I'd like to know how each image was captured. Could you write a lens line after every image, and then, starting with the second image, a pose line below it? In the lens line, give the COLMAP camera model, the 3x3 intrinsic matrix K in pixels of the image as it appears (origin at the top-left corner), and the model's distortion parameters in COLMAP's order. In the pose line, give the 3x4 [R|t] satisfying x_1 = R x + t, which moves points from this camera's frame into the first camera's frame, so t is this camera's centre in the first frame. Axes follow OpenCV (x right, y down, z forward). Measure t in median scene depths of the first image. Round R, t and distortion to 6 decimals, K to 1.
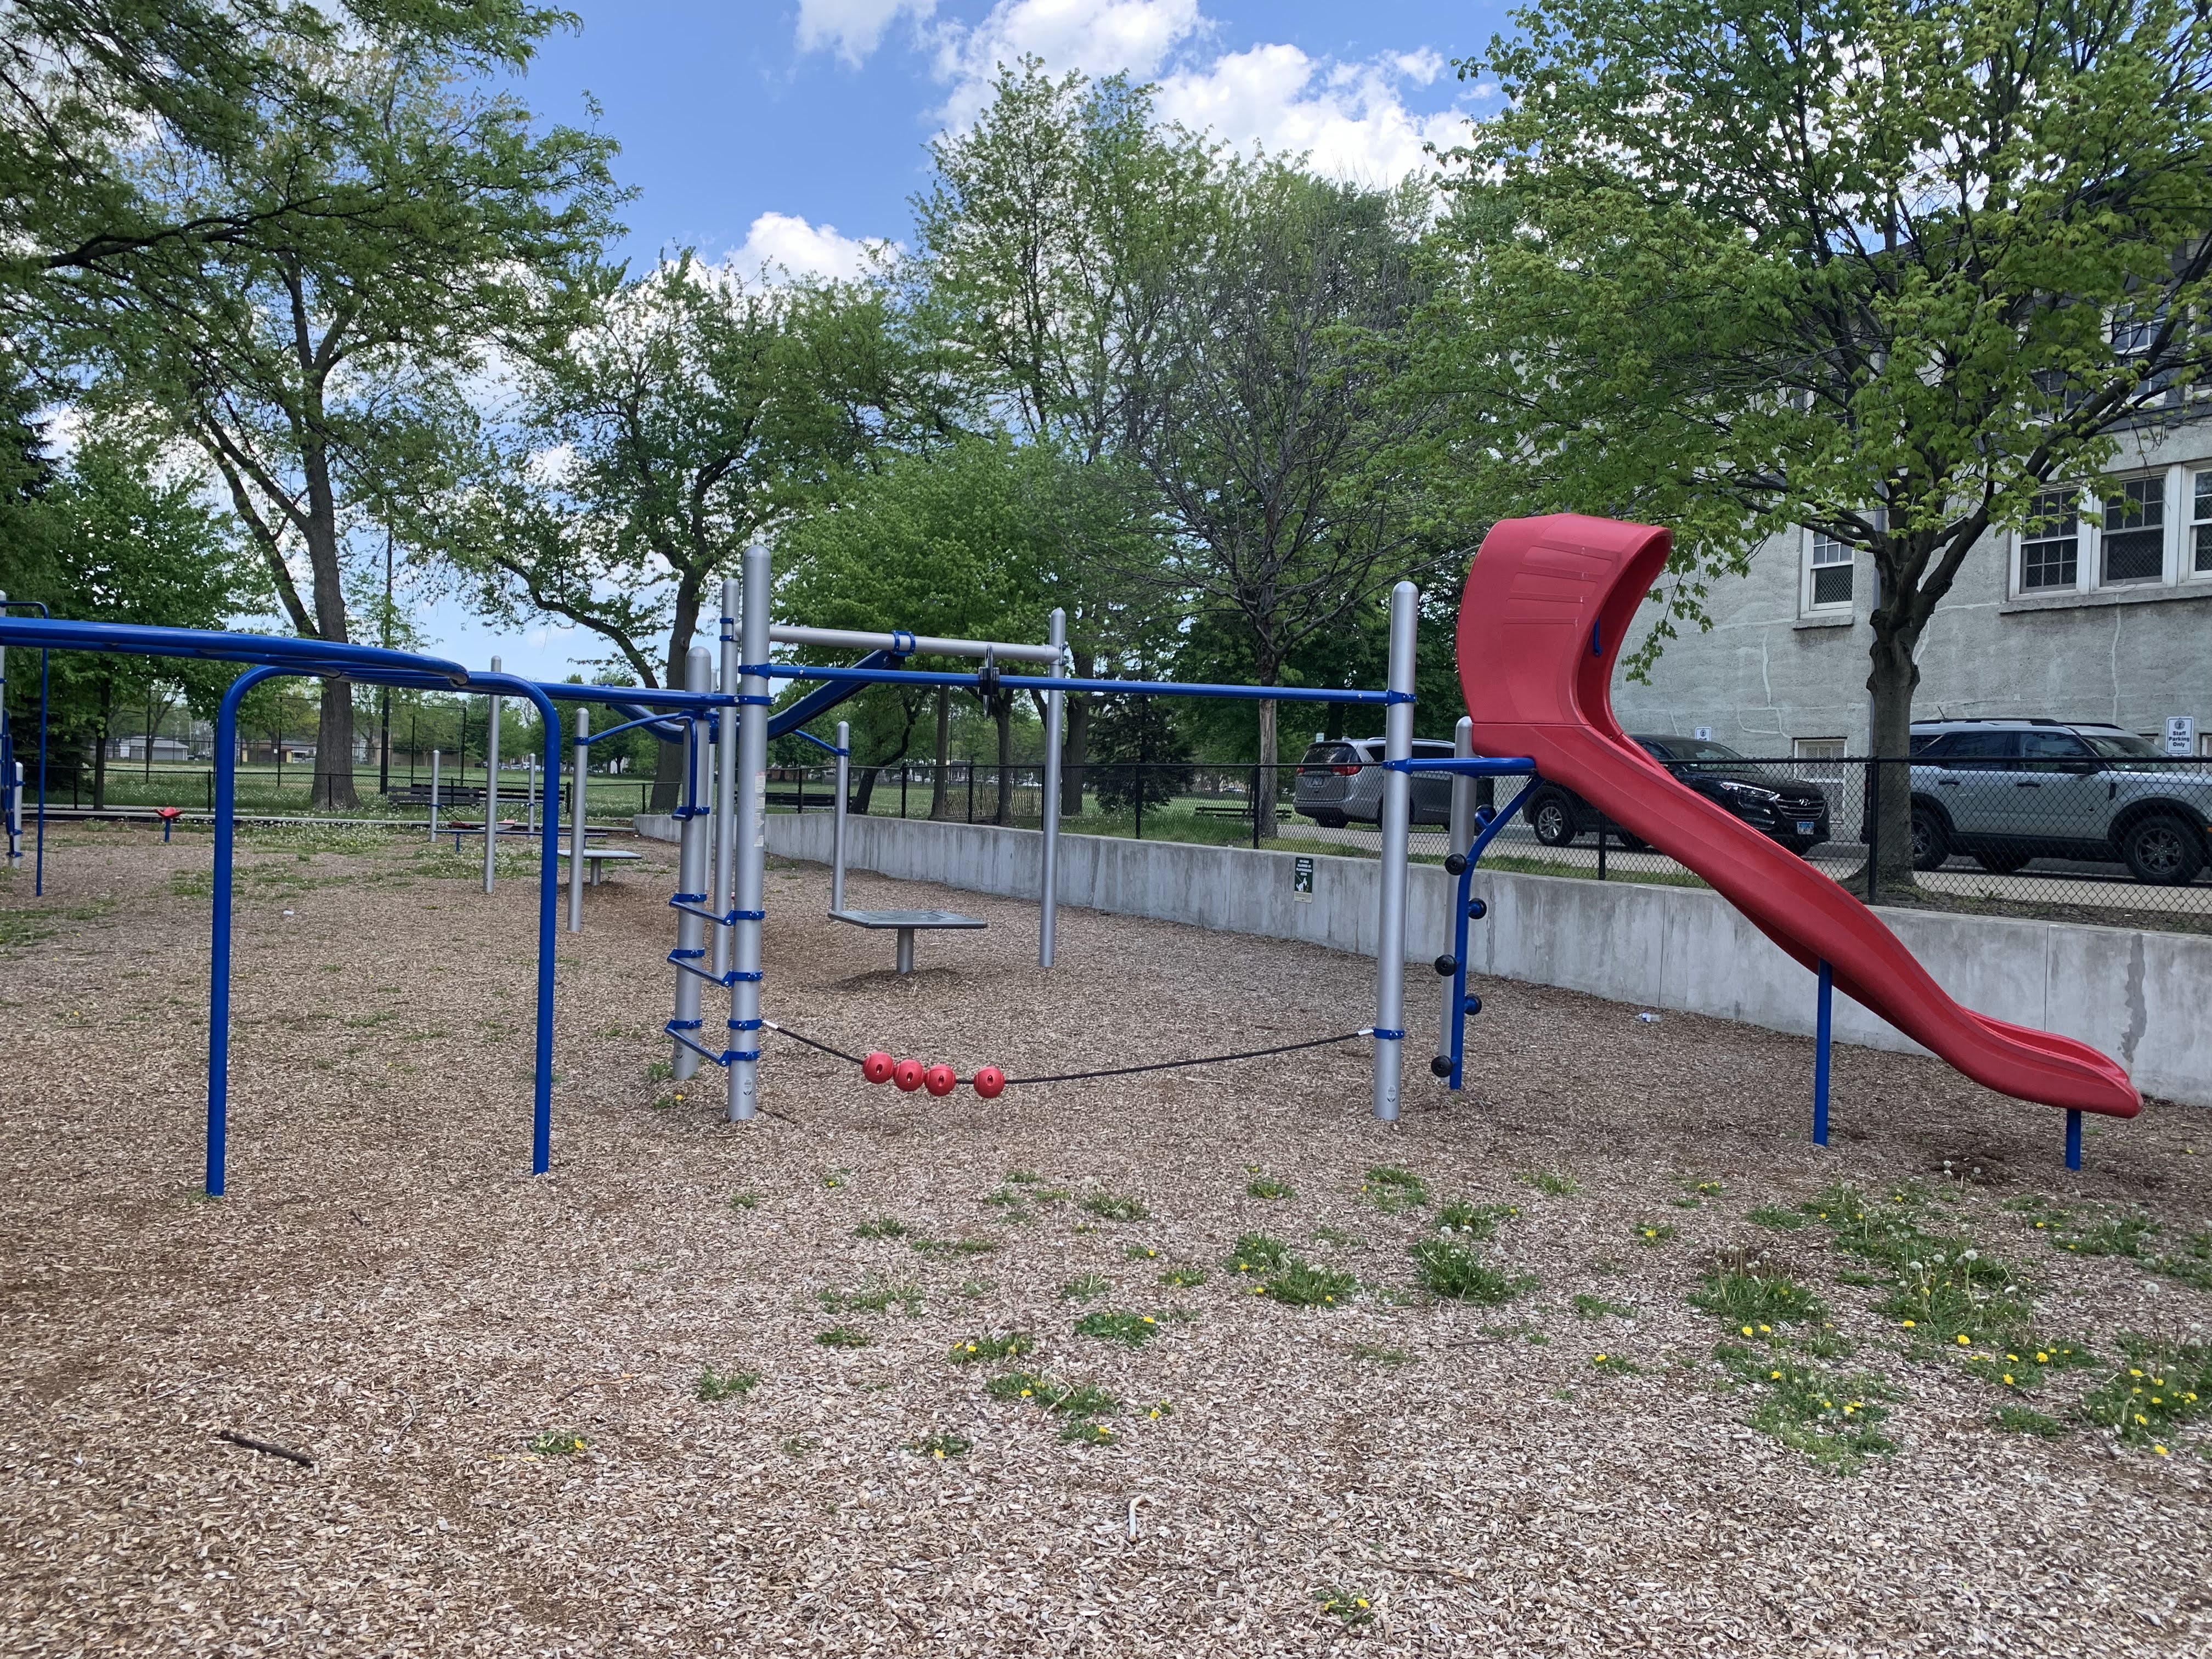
lens RADIAL K [[1683.1, 0, 1120.1], [0, 1683.1, 826.6], [0, 0, 1]] dist [0.006947, -0.008665]
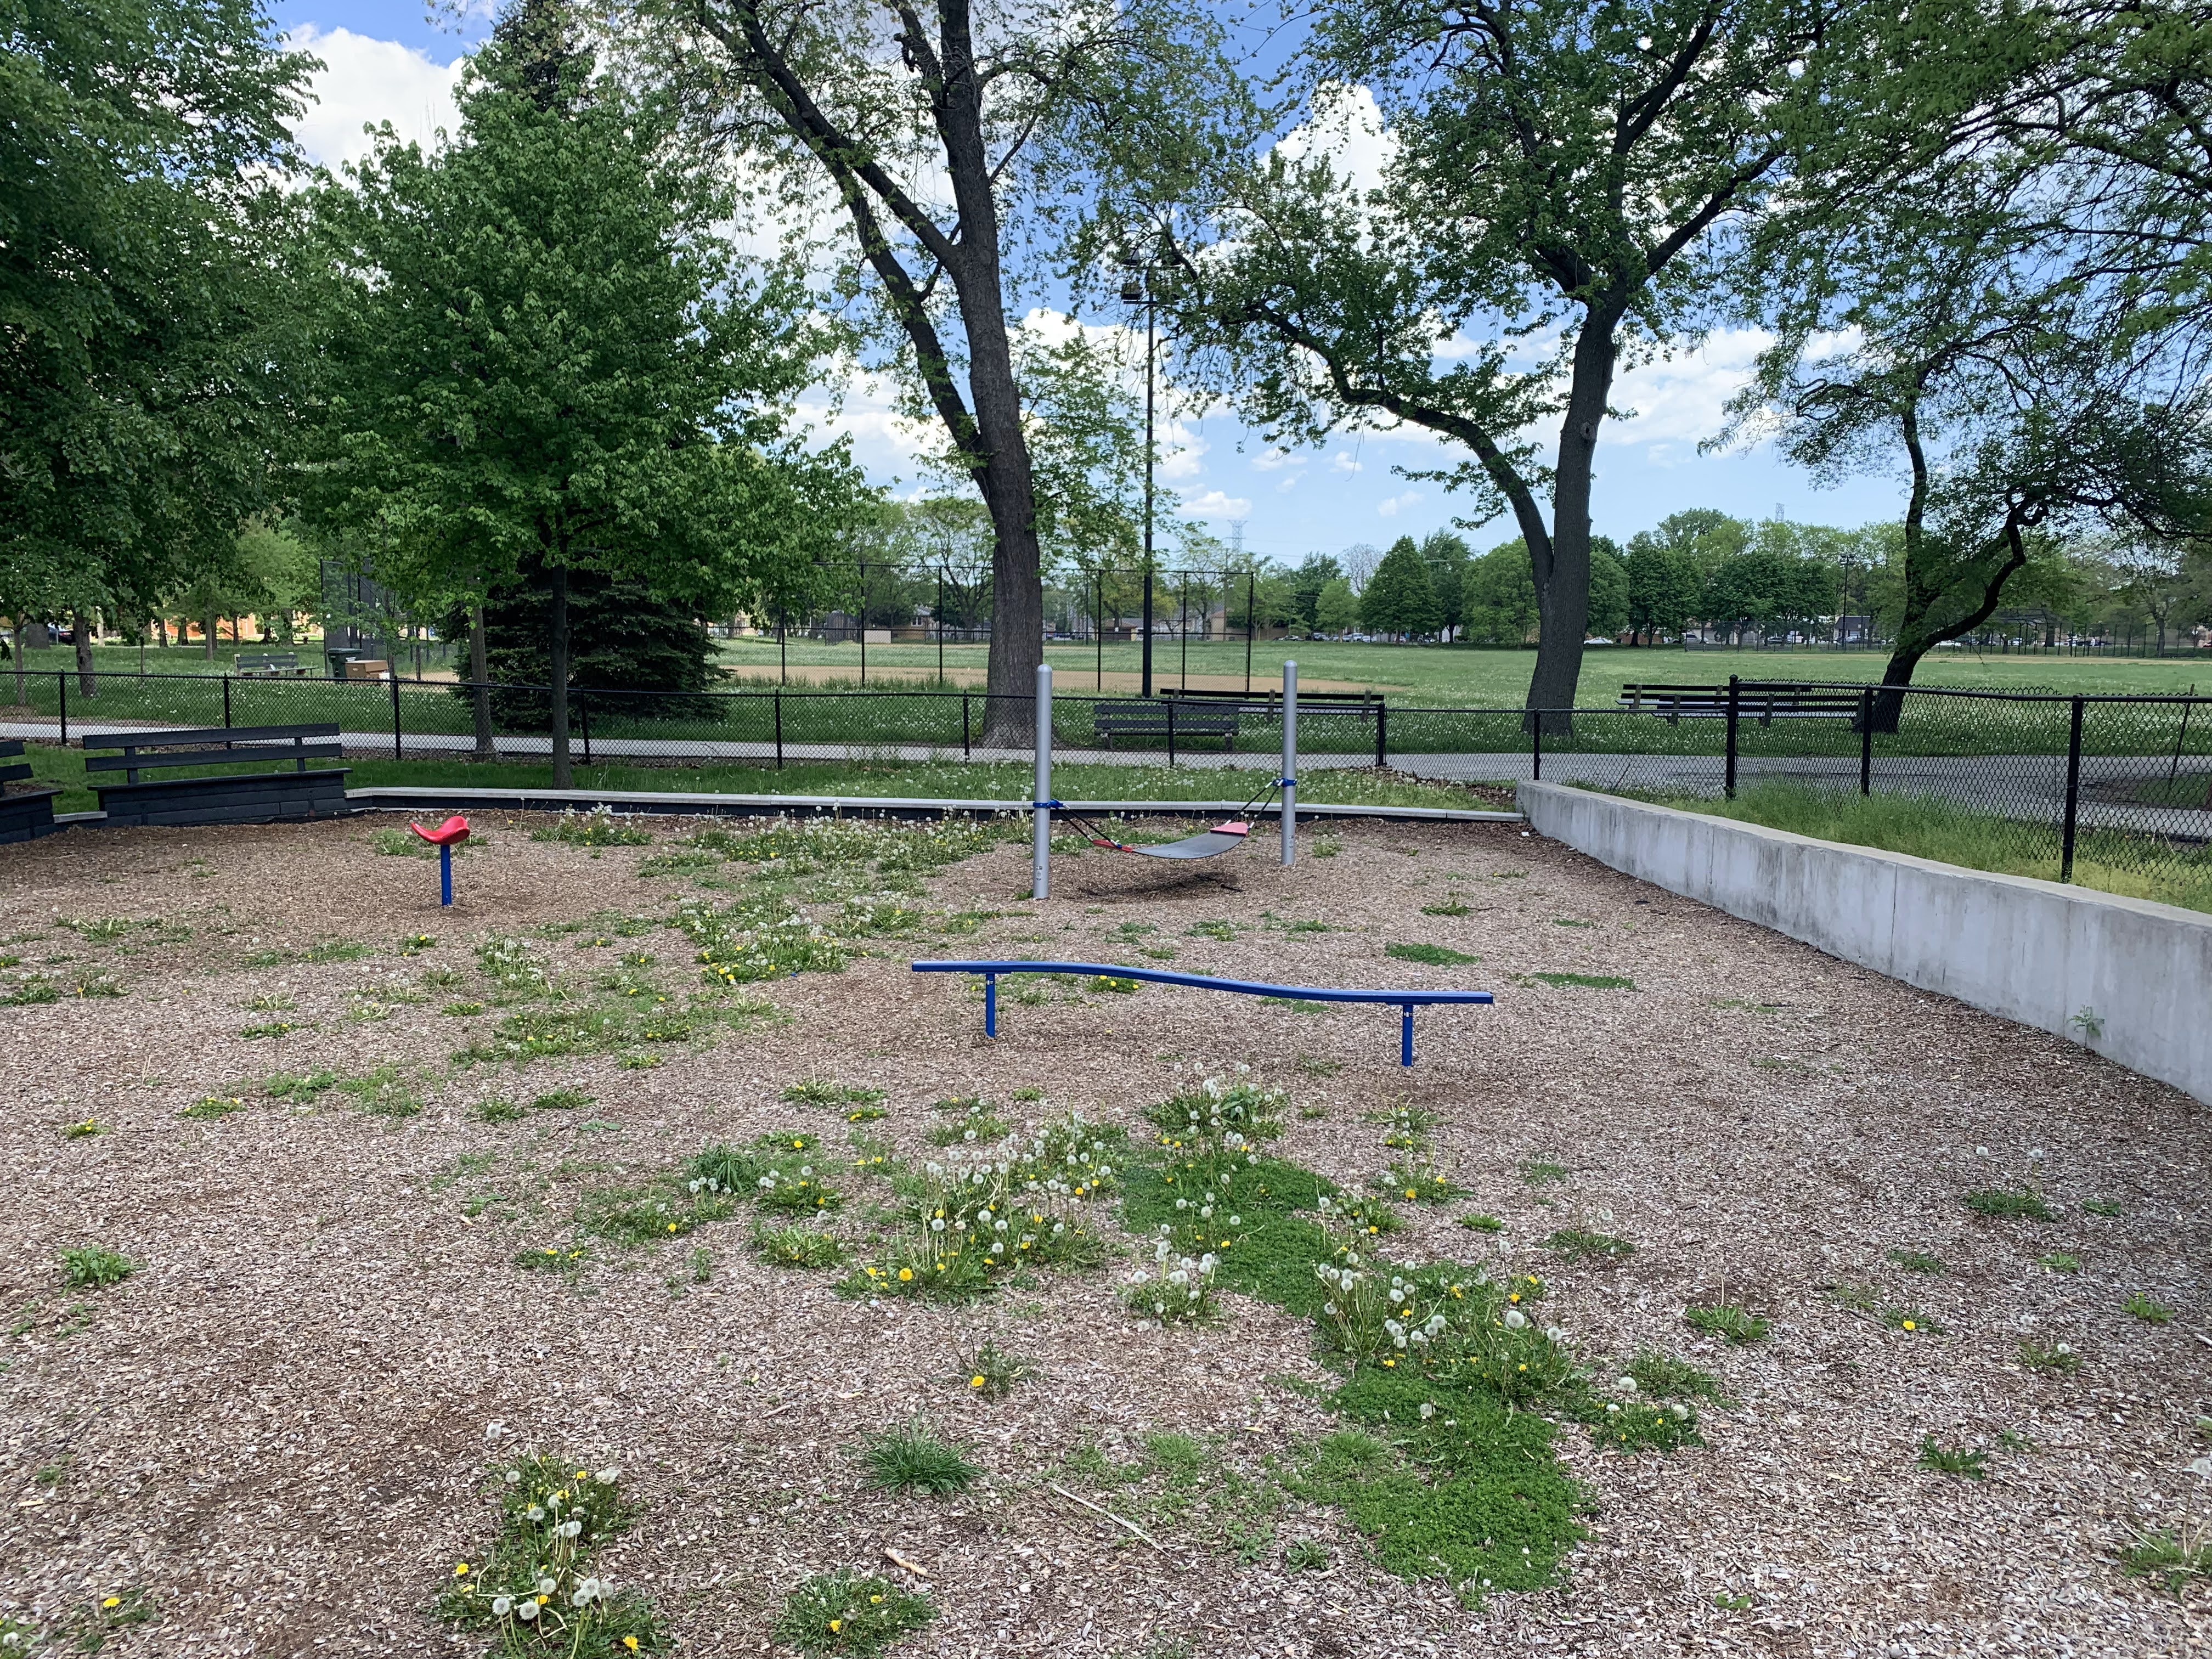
lens RADIAL K [[1744.5, 0, 1108.2], [0, 1744.5, 901.3], [0, 0, 1]] dist [-0.001082, -0.139291]
pose [[0.886158, 0.041752, -0.461498, -0.125865], [0.012750, 0.993358, 0.114353, -0.022593], [0.463207, -0.107219, 0.879741, 0.398631]]
